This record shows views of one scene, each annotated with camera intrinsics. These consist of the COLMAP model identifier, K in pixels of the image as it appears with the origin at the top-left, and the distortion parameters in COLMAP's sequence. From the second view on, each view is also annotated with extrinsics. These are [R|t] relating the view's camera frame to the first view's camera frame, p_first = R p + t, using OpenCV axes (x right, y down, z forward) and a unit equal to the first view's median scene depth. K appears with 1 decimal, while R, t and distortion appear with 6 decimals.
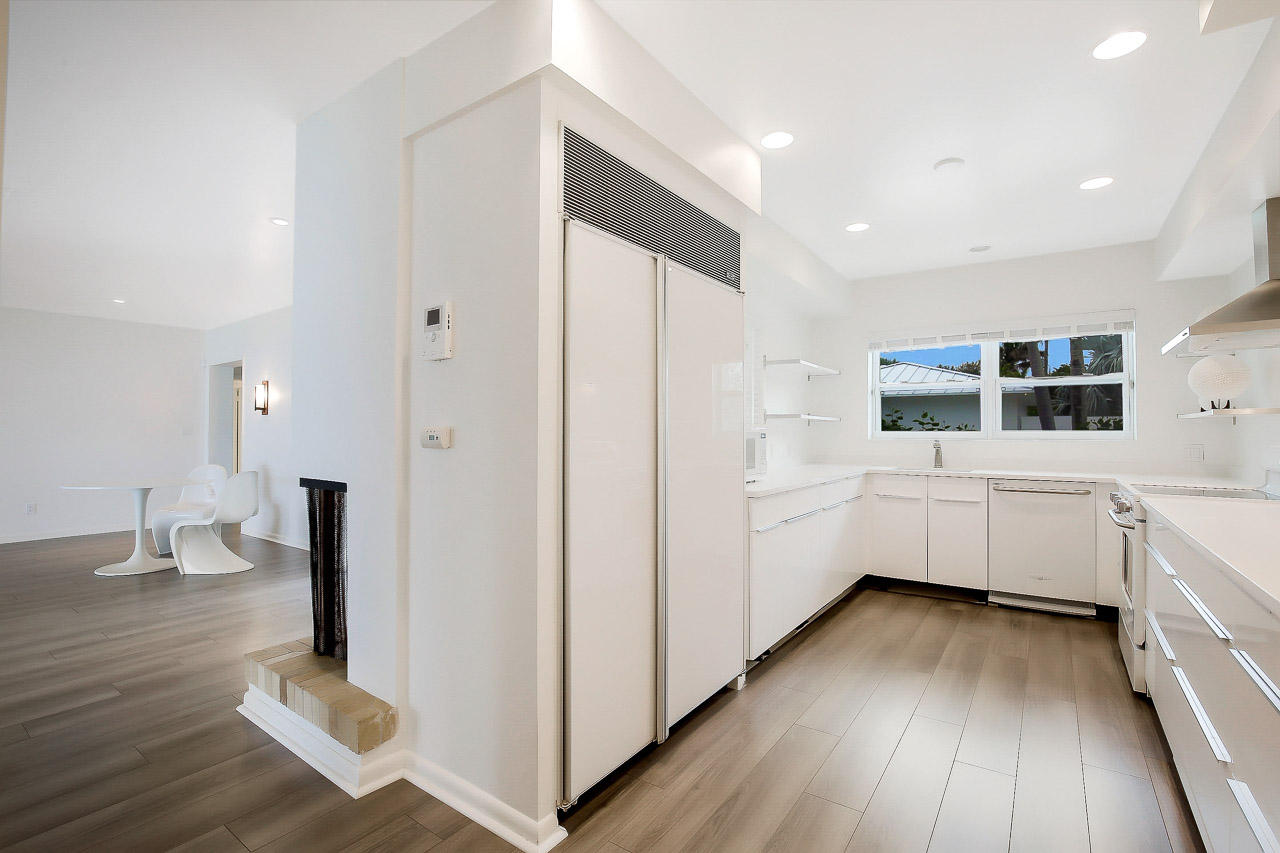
lens RADIAL K [[587.2, 0, 640.0], [0, 587.2, 426.5], [0, 0, 1]] dist [-0.023287, -0.000033]
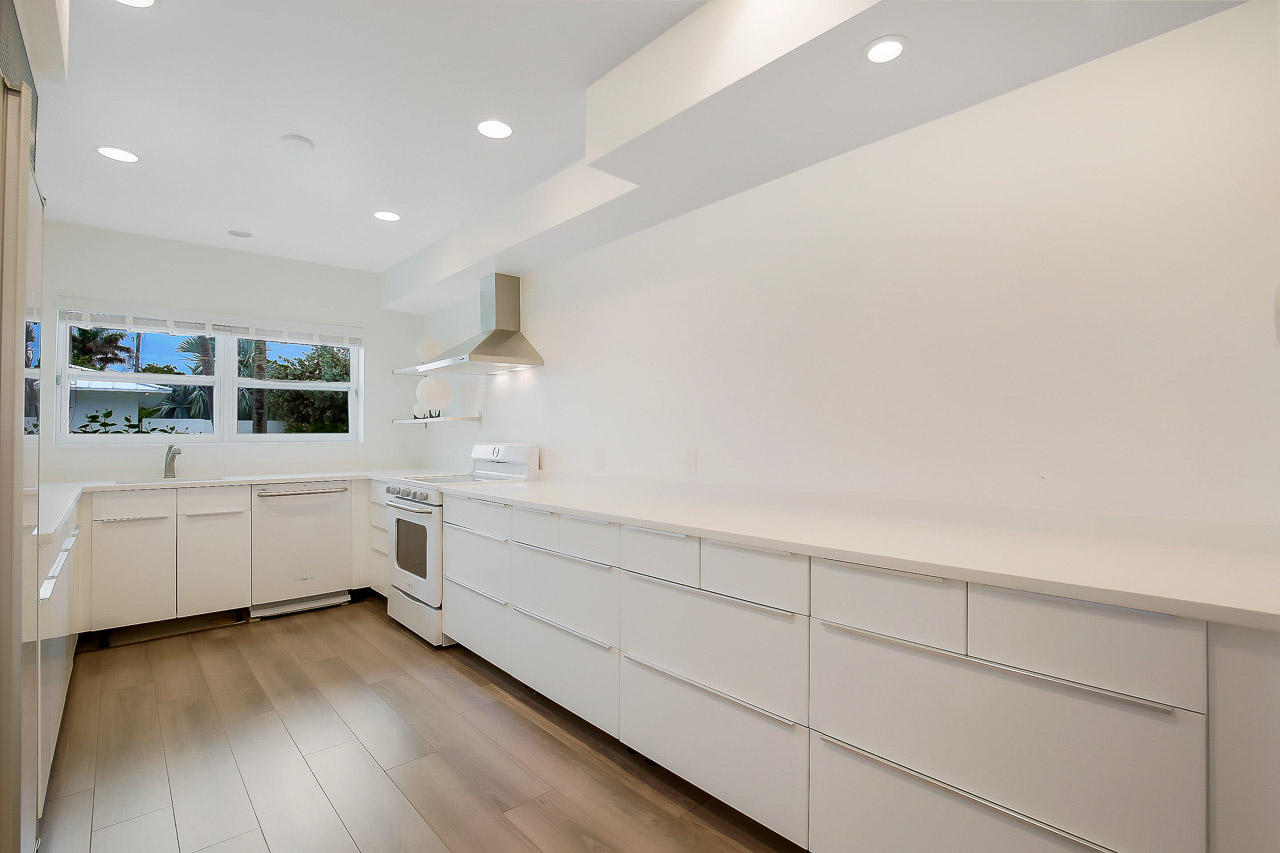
lens RADIAL K [[587.2, 0, 640.0], [0, 587.2, 426.5], [0, 0, 1]] dist [-0.023287, -0.000033]
pose [[0.218078, 0.010277, 0.975877, -0.165863], [-0.004495, 0.999945, -0.009526, 0.002319], [-0.975921, -0.002309, 0.218113, 0.191168]]
